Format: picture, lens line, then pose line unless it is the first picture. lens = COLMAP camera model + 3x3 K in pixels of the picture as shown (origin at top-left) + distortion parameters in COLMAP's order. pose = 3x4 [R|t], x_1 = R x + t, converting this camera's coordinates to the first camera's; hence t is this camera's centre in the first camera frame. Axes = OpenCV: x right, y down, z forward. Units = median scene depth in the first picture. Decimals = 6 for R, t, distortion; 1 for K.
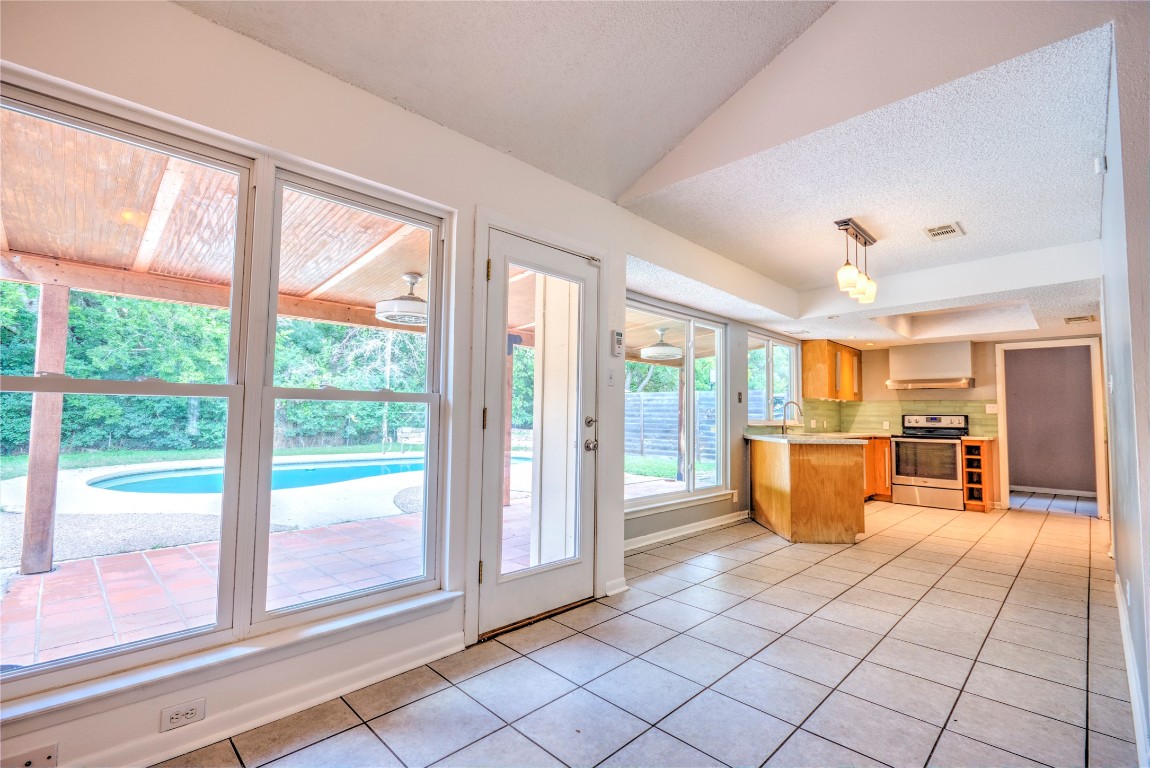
lens RADIAL K [[502.9, 0, 571.8], [0, 502.9, 381.8], [0, 0, 1]] dist [-0.005286, -0.001270]
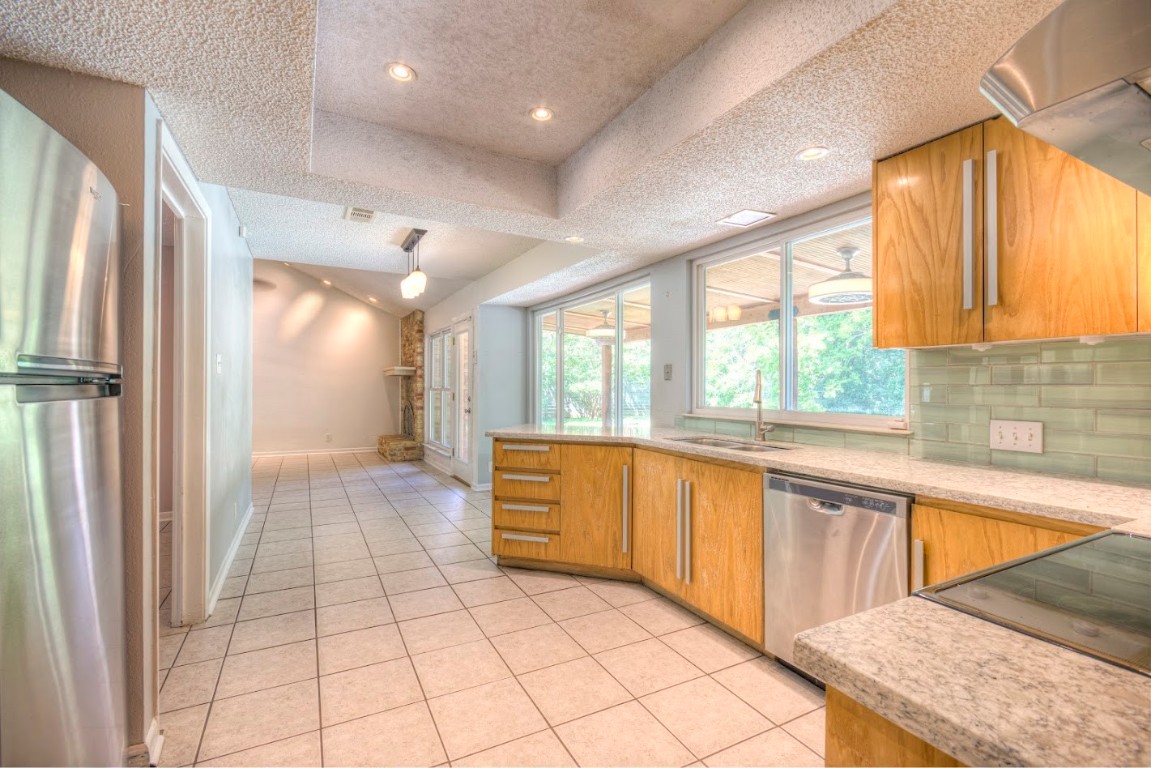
lens RADIAL K [[506.6, 0, 564.9], [0, 506.6, 387.8], [0, 0, 1]] dist [-0.003410, 0.000091]
pose [[-0.303346, -0.018467, -0.952702, 1.768823], [0.045602, 0.998385, -0.033872, 0.114071], [0.951789, -0.053720, -0.302014, 1.880893]]
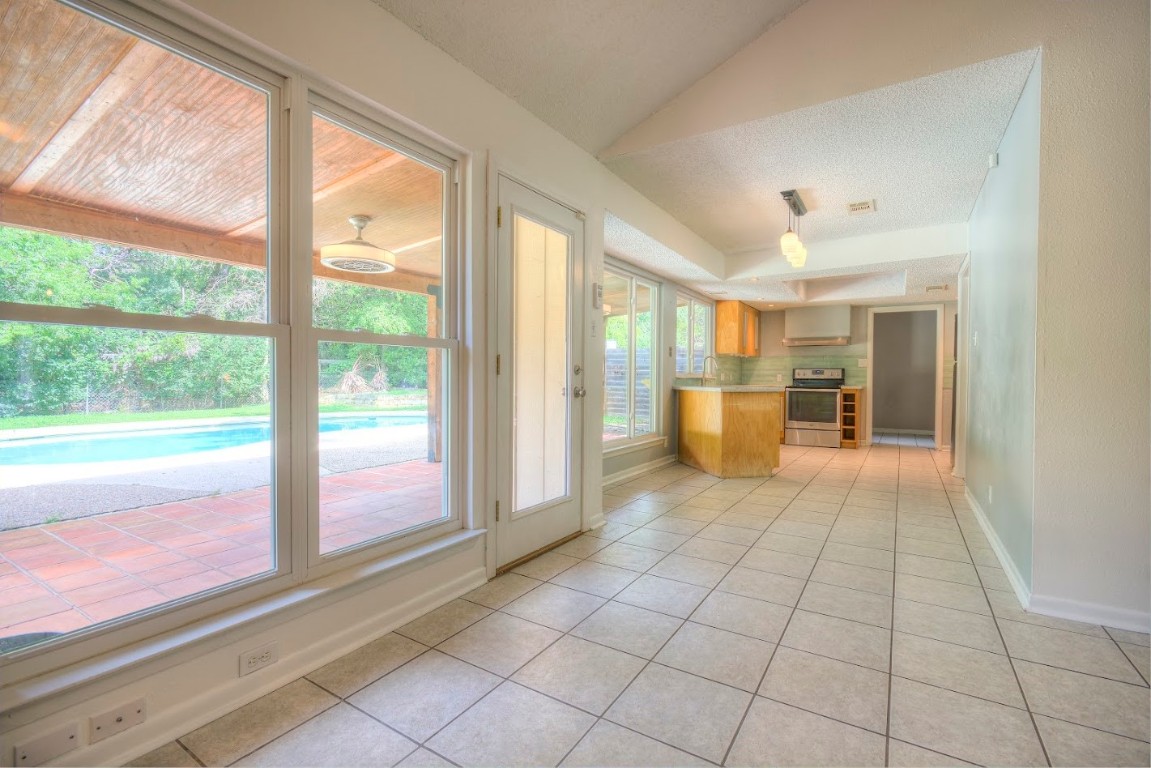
lens RADIAL K [[506.6, 0, 569.0], [0, 506.6, 379.8], [0, 0, 1]] dist [-0.003410, 0.000091]
pose [[0.976222, -0.008995, 0.216585, -0.202002], [-0.007339, 0.997195, 0.074492, 0.020317], [-0.216648, -0.074310, 0.973418, -0.031952]]
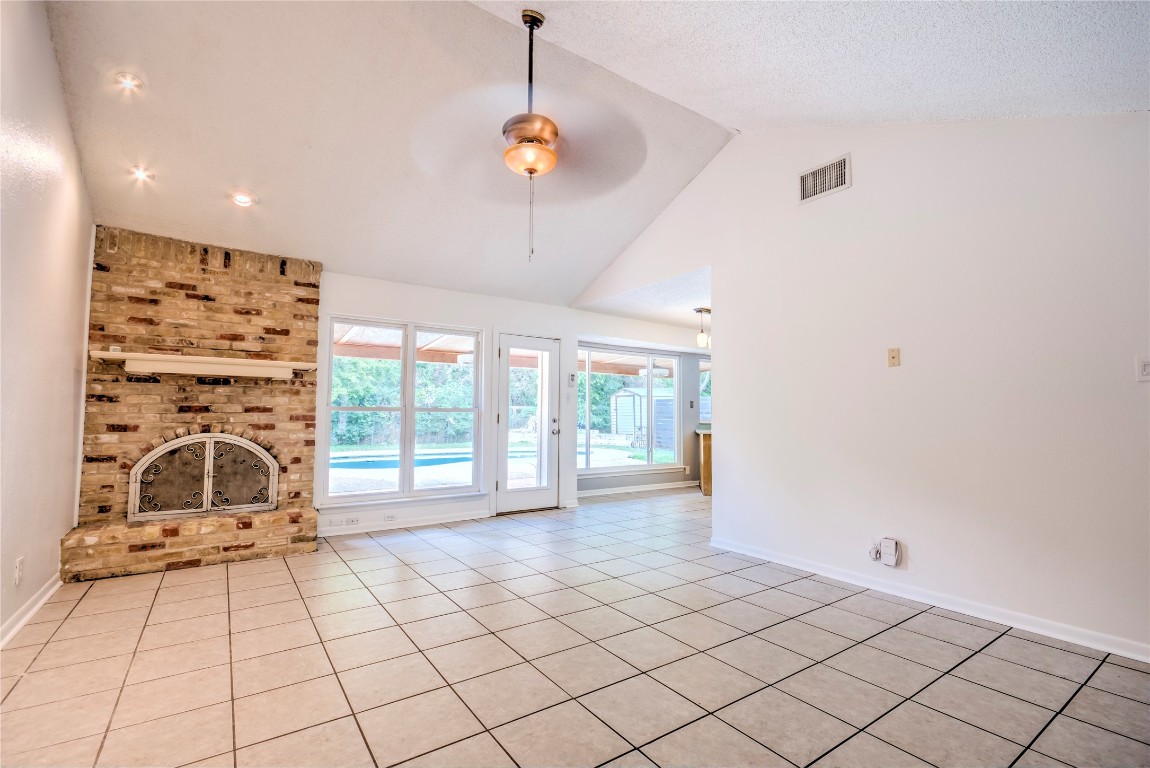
lens RADIAL K [[502.9, 0, 575.4], [0, 502.9, 379.7], [0, 0, 1]] dist [-0.005286, -0.001270]
pose [[0.984832, -0.020339, -0.172316, 0.444182], [0.018826, 0.999769, -0.010411, -0.058216], [0.172488, 0.007009, 0.984987, -0.928592]]
